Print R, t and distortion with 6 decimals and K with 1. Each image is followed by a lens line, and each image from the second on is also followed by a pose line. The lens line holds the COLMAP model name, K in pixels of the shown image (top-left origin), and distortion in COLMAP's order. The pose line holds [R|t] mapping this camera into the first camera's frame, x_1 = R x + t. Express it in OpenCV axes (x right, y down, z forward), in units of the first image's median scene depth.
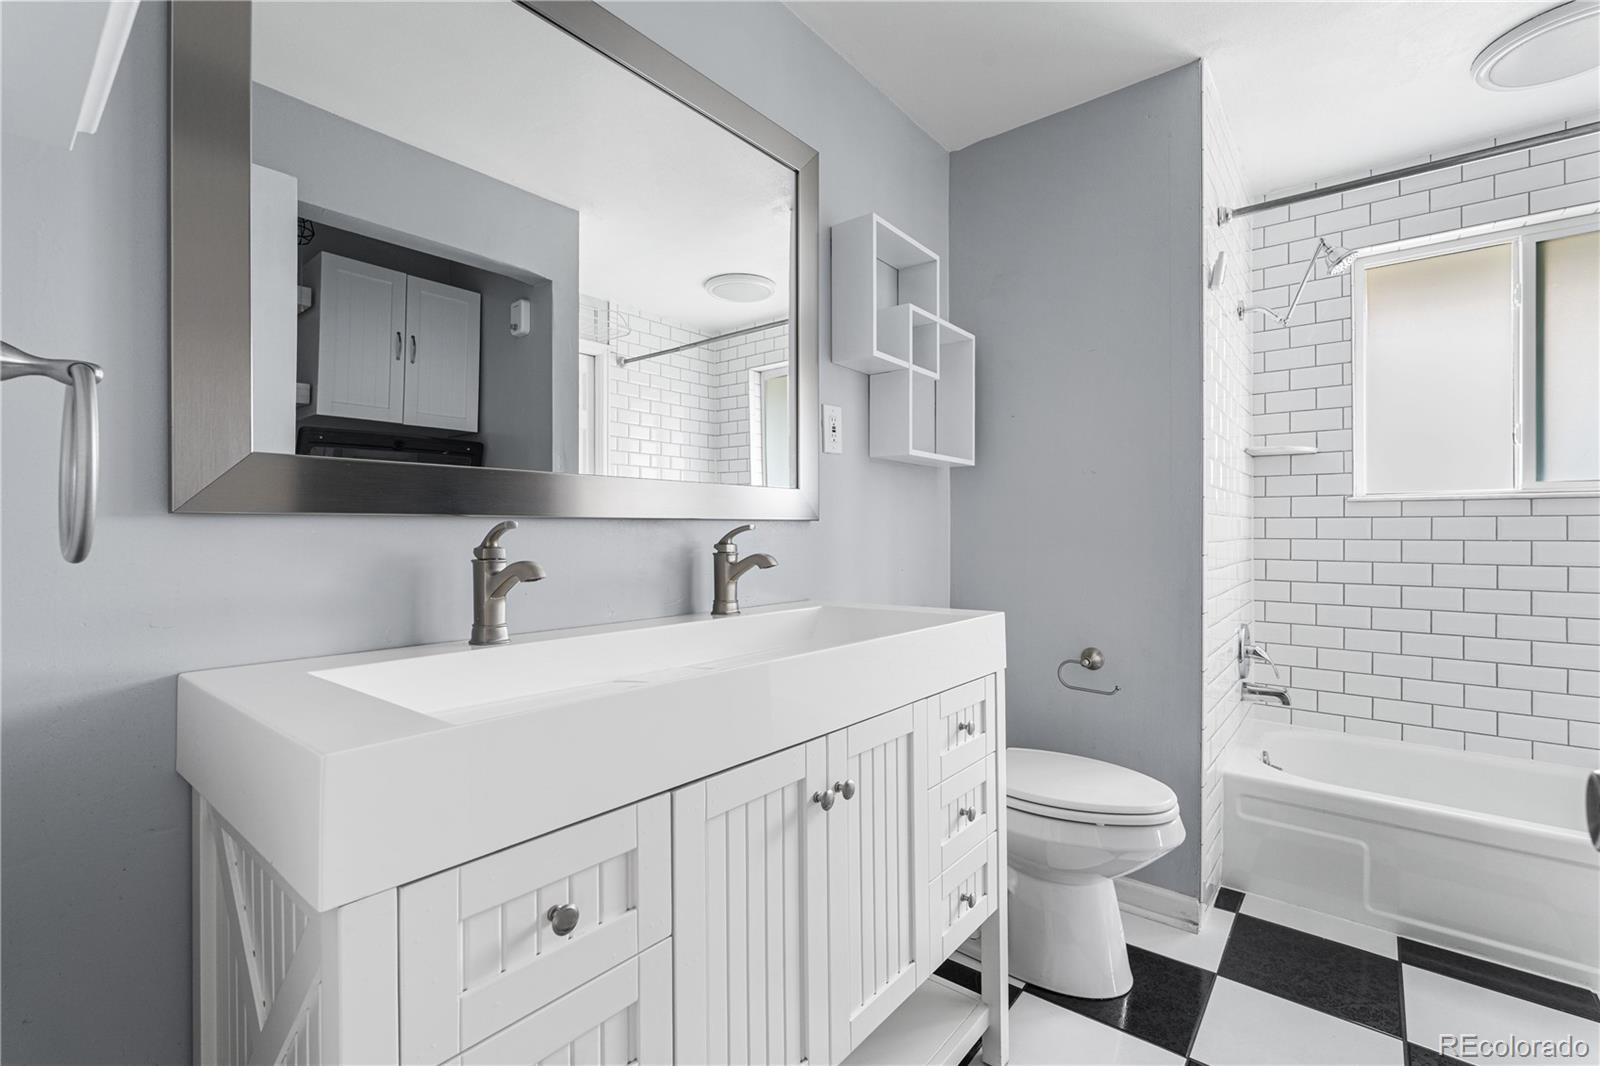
lens RADIAL K [[703.6, 0, 794.0], [0, 703.6, 532.1], [0, 0, 1]] dist [-0.005412, -0.000262]
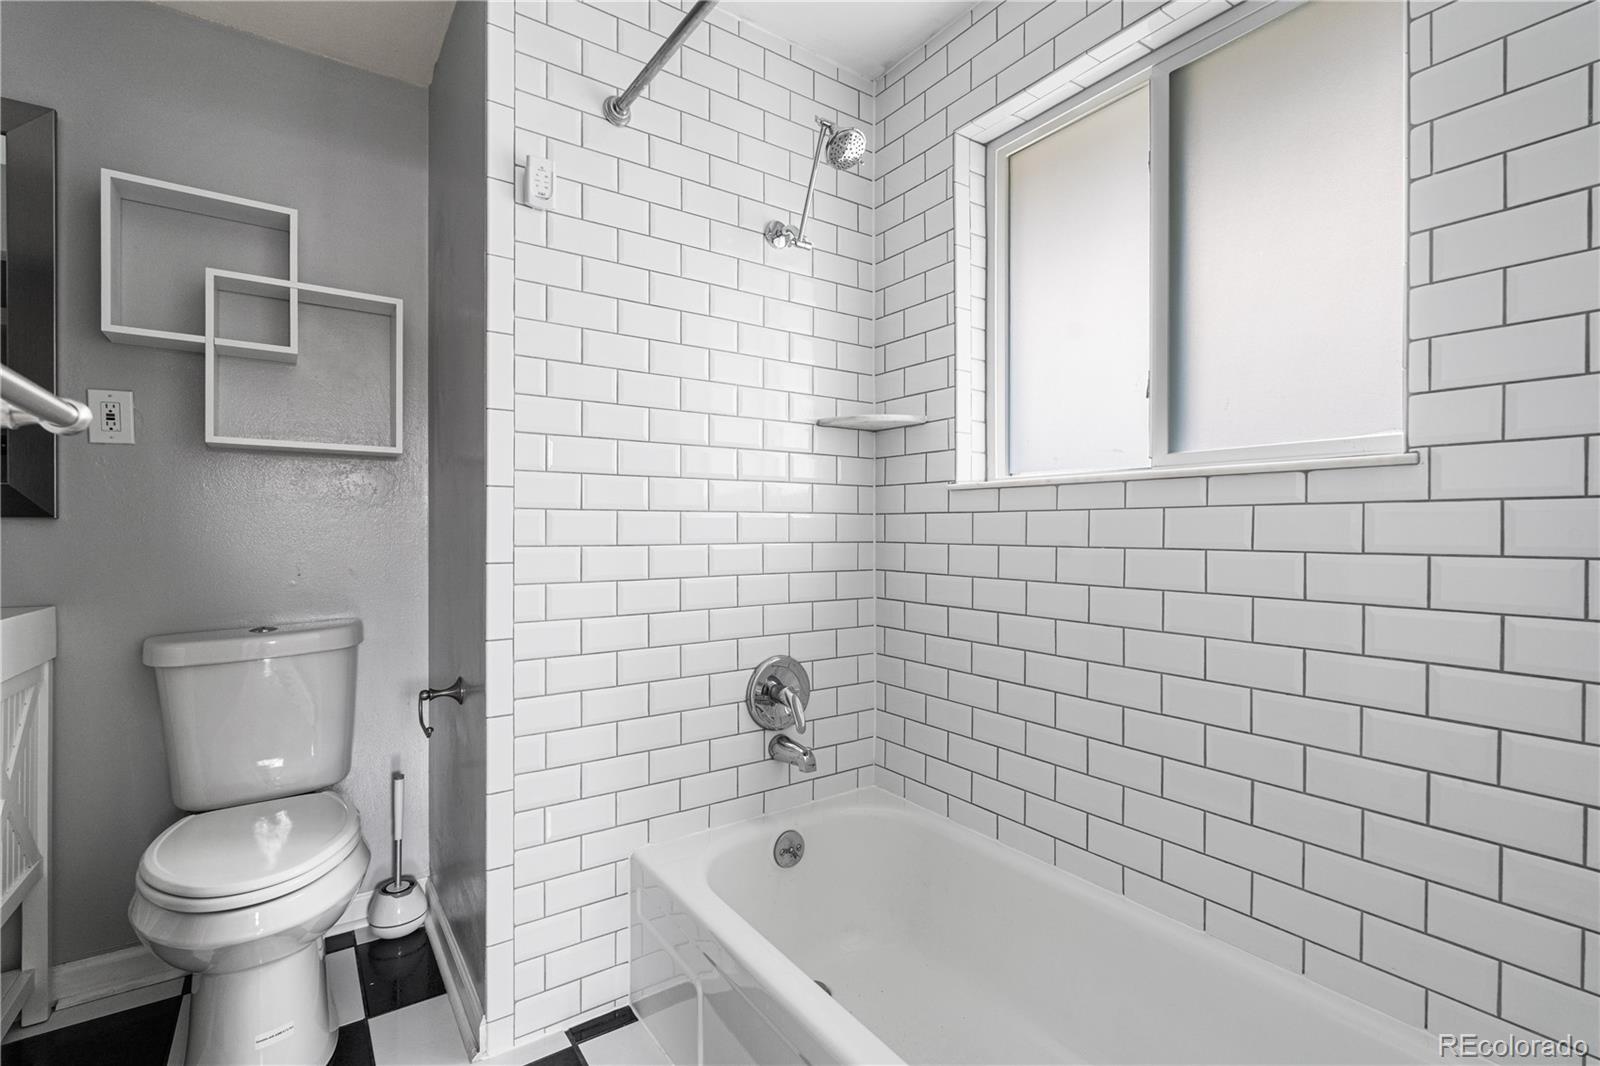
lens RADIAL K [[703.6, 0, 795.9], [0, 703.6, 531.4], [0, 0, 1]] dist [-0.005412, -0.000262]
pose [[0.968006, 0.000384, -0.250928, 0.879571], [0.000804, 0.999989, 0.004631, -0.005542], [0.250927, -0.004685, 0.967995, 0.297579]]
